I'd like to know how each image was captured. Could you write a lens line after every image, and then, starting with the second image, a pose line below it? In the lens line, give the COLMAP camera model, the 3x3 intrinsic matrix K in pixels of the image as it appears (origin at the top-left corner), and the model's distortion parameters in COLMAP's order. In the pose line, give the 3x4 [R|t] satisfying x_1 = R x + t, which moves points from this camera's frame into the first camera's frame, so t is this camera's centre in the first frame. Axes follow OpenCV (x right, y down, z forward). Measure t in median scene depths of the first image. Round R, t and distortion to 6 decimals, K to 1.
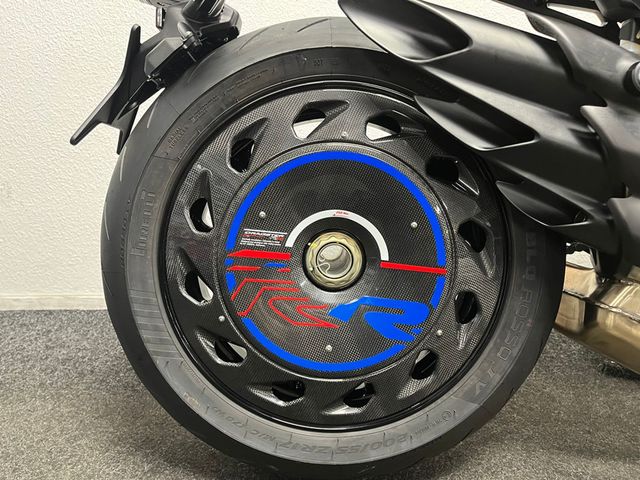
lens RADIAL K [[492.5, 0, 320.6], [0, 492.5, 237.6], [0, 0, 1]] dist [0.042011, -0.045561]
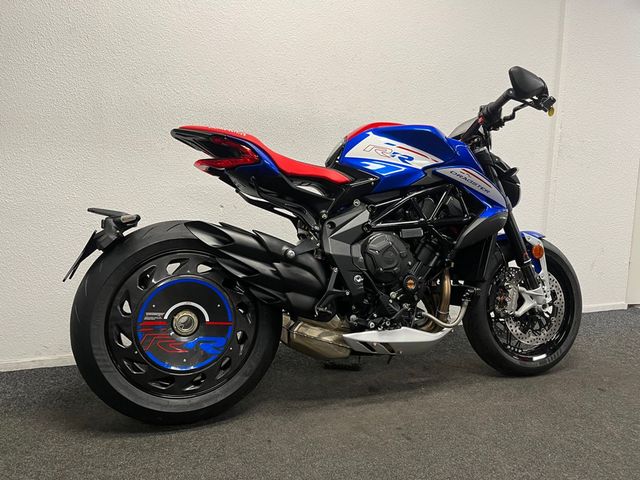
lens RADIAL K [[492.5, 0, 325.0], [0, 492.5, 242.2], [0, 0, 1]] dist [0.042011, -0.045561]
pose [[0.944943, -0.029788, 0.325875, -0.102301], [0.064527, 0.993257, -0.096318, -0.067829], [-0.320809, 0.112043, 0.940494, -1.499742]]
